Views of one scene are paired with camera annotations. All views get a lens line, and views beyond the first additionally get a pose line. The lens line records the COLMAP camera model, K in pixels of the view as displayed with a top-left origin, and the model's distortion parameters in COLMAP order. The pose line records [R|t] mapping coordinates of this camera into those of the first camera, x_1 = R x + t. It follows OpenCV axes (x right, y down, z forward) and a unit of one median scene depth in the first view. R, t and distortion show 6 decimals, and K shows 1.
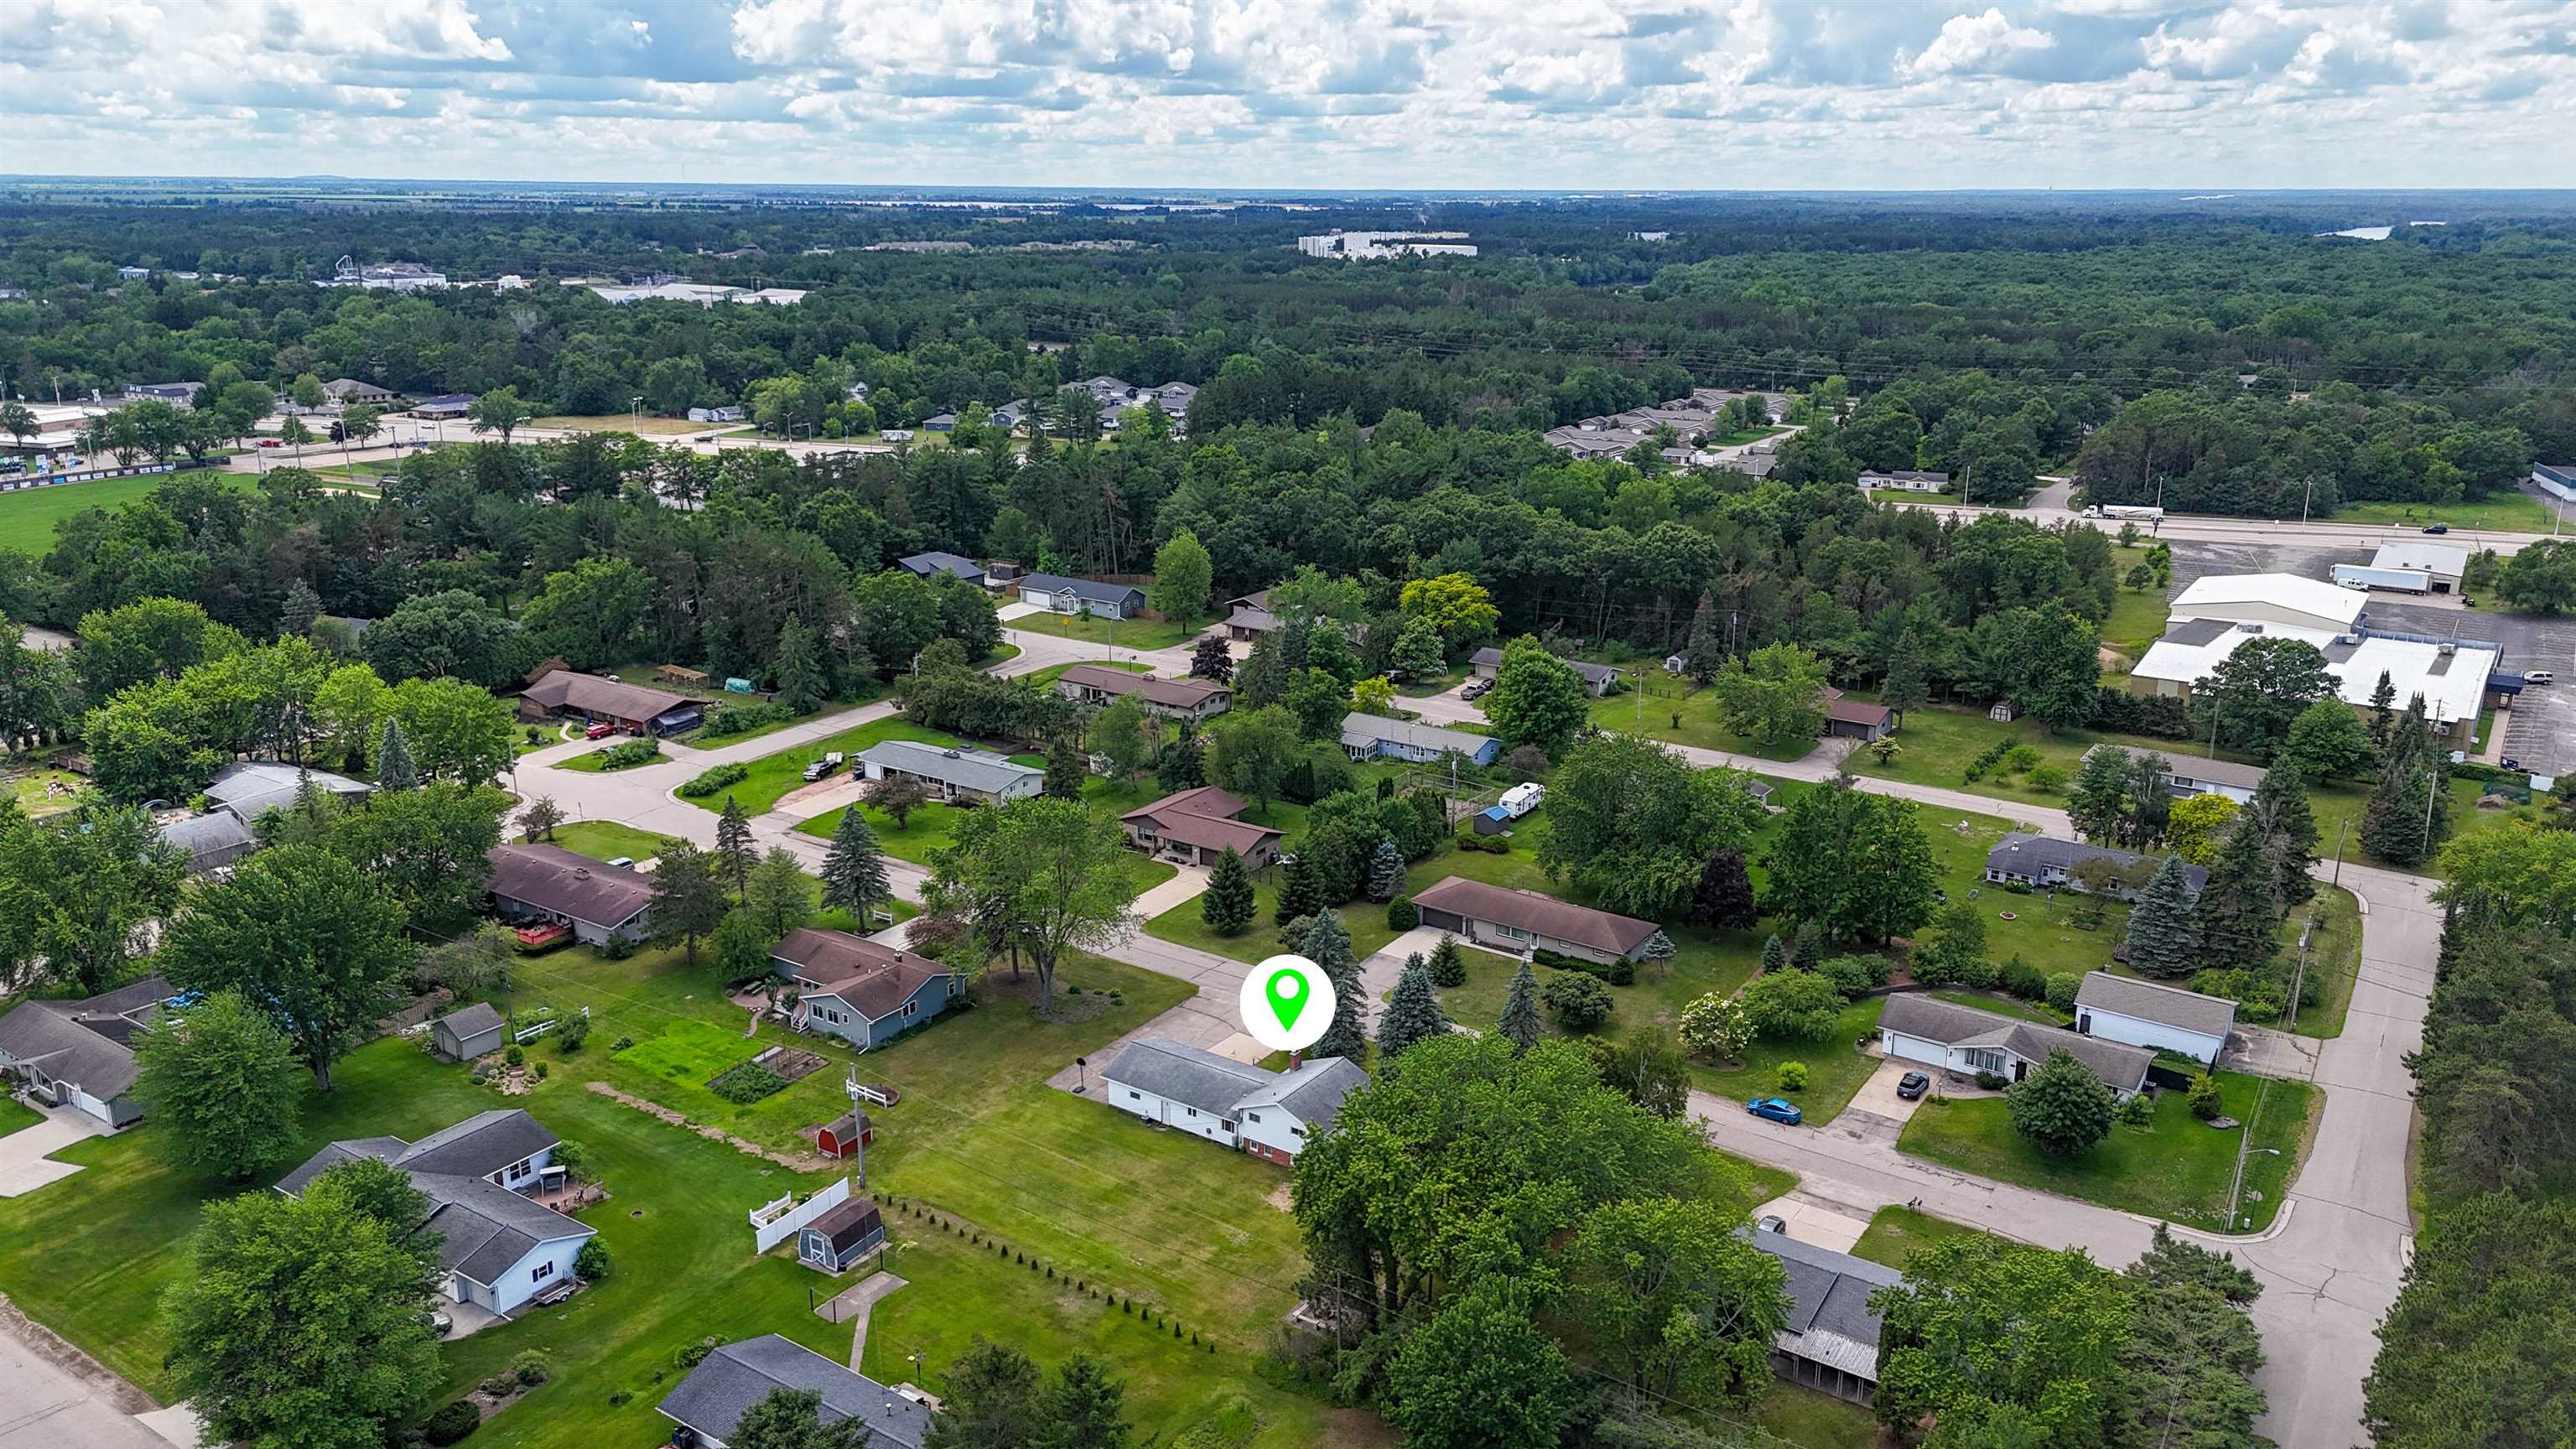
lens RADIAL K [[1834.6, 0, 1288.0], [0, 1834.6, 724.5], [0, 0, 1]] dist [0.054750, -0.039777]
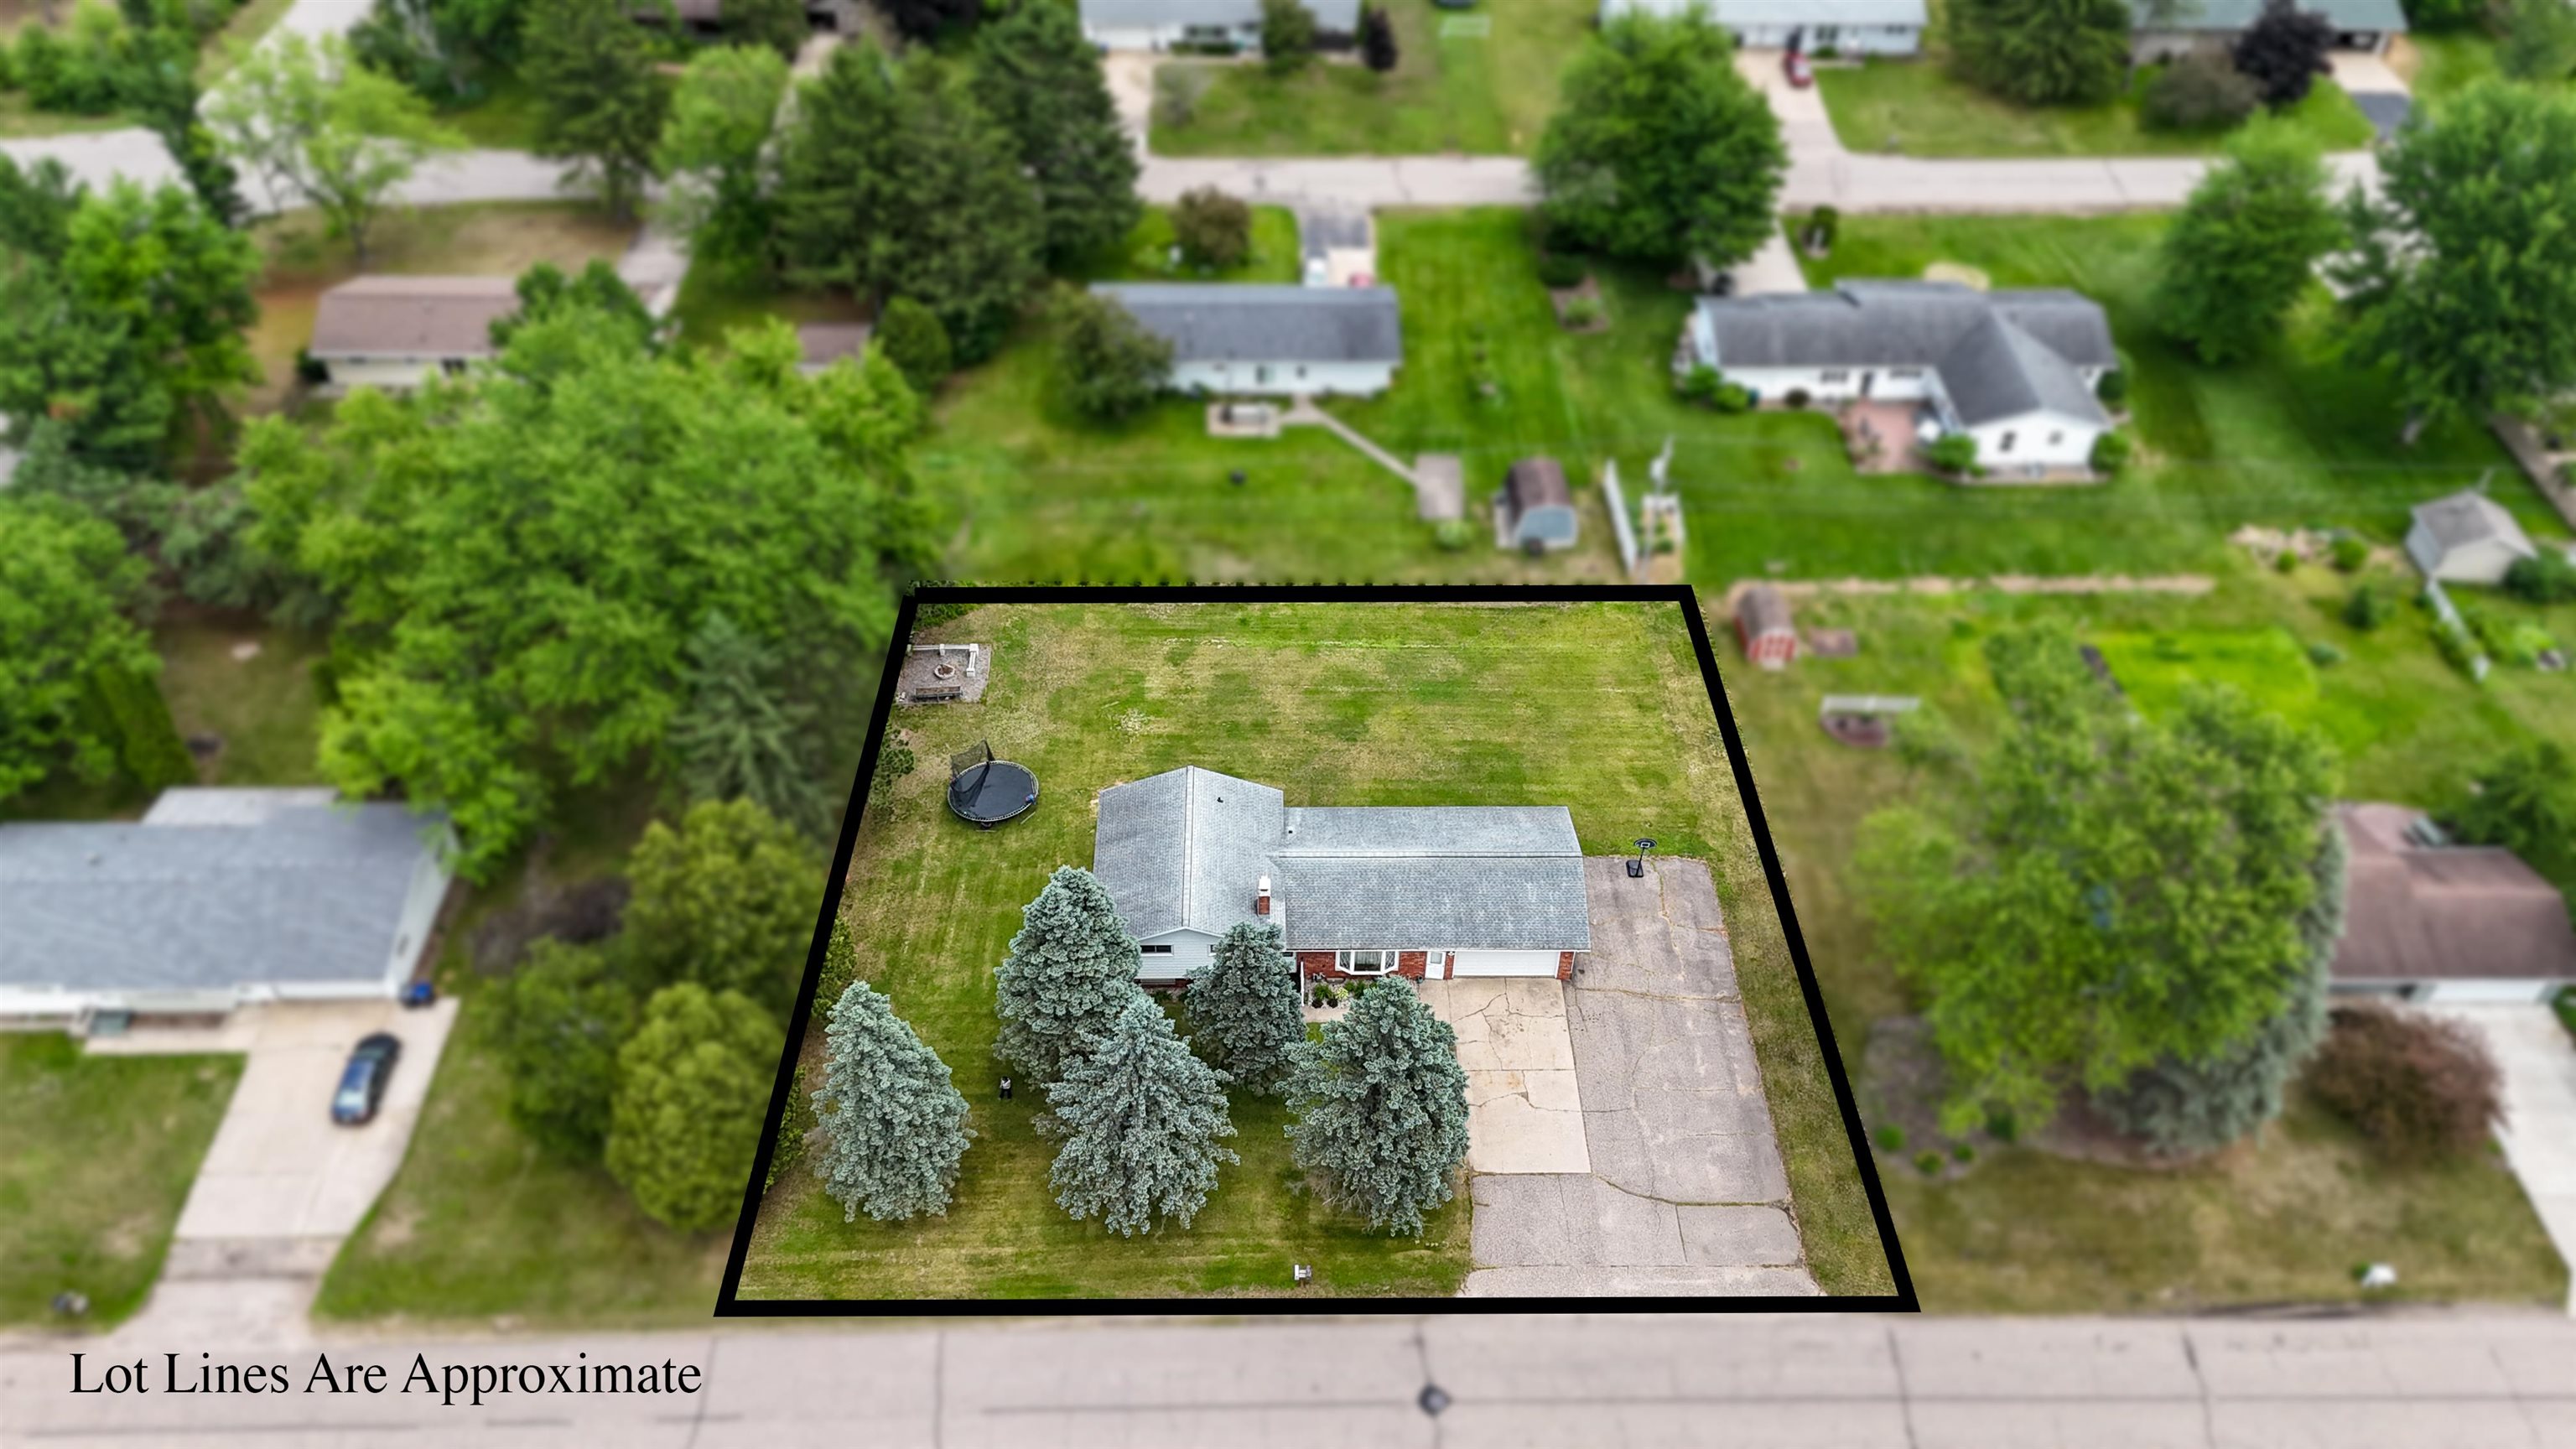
lens RADIAL K [[1834.6, 0, 1288.0], [0, 1834.6, 724.5], [0, 0, 1]] dist [0.054750, -0.039777]
pose [[-0.812479, 0.396521, -0.427375, 0.191767], [-0.176012, 0.532025, 0.828232, -0.266984], [0.555785, 0.748145, -0.362467, 1.077351]]
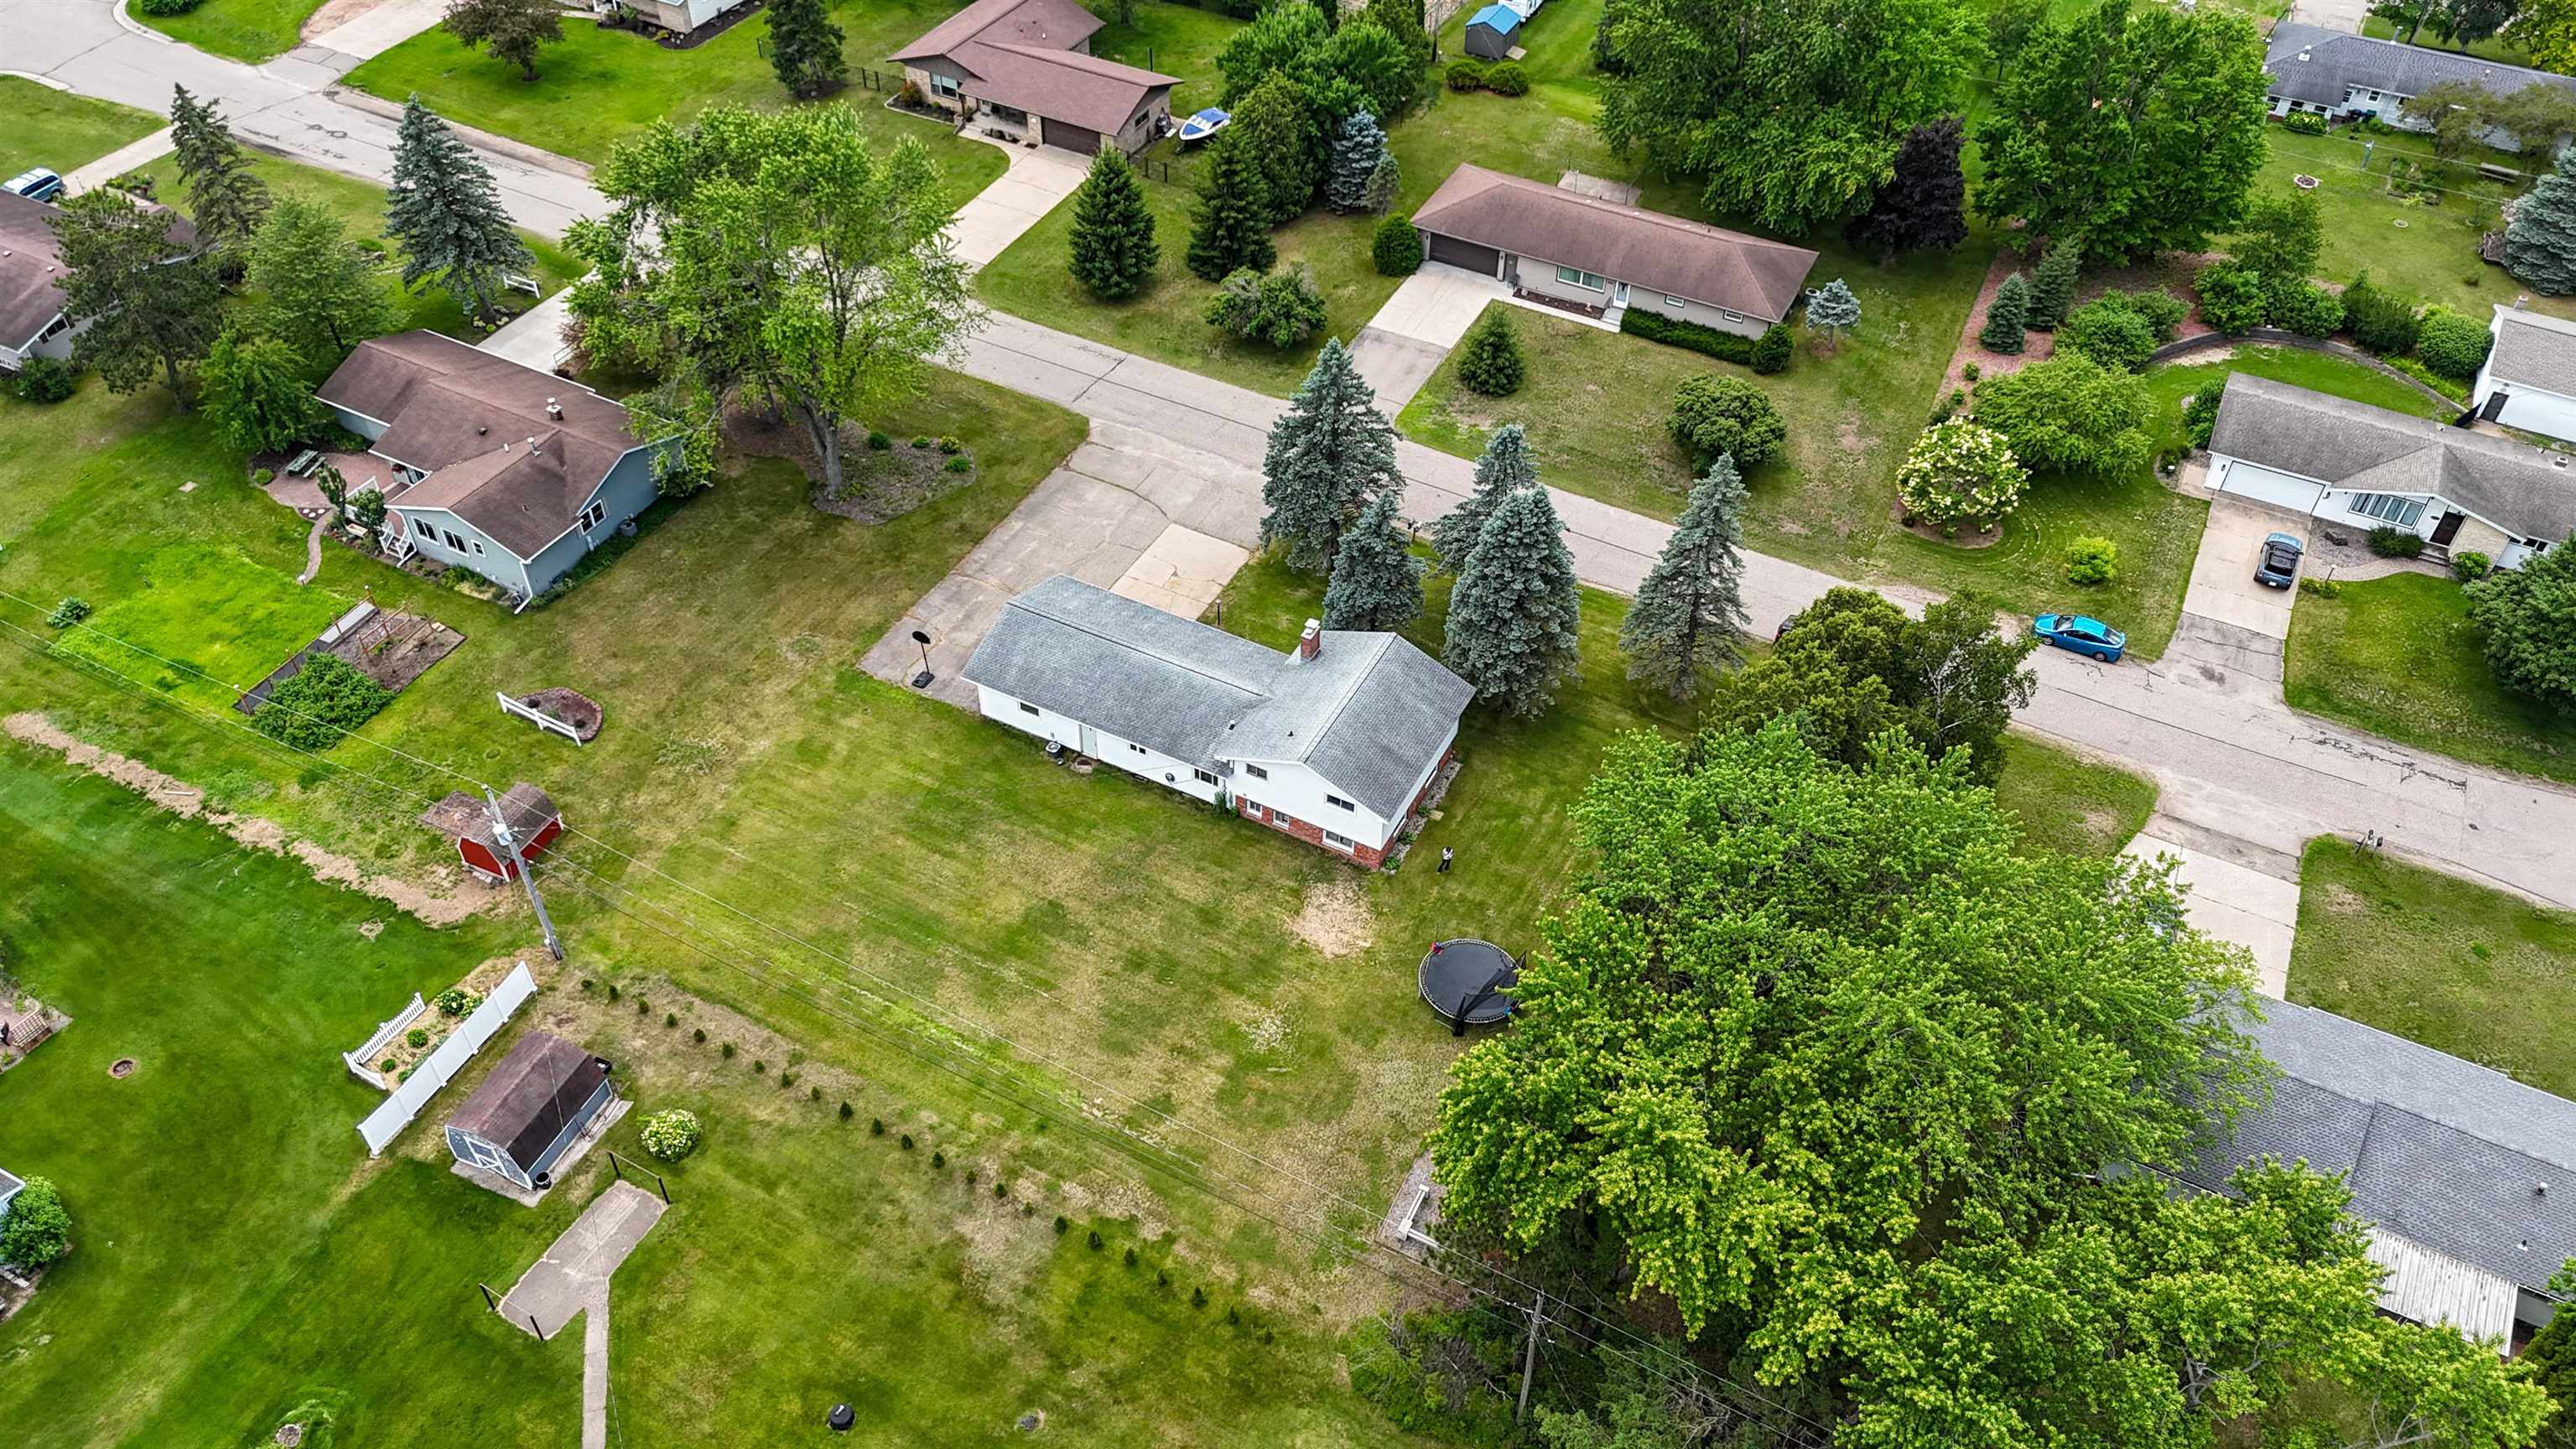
lens RADIAL K [[1834.6, 0, 1288.0], [0, 1834.6, 724.5], [0, 0, 1]] dist [0.054750, -0.039777]
pose [[0.991550, -0.079231, 0.102719, -0.058315], [0.020420, 0.877273, 0.479558, -0.060991], [-0.128108, -0.473408, 0.871478, 0.461384]]
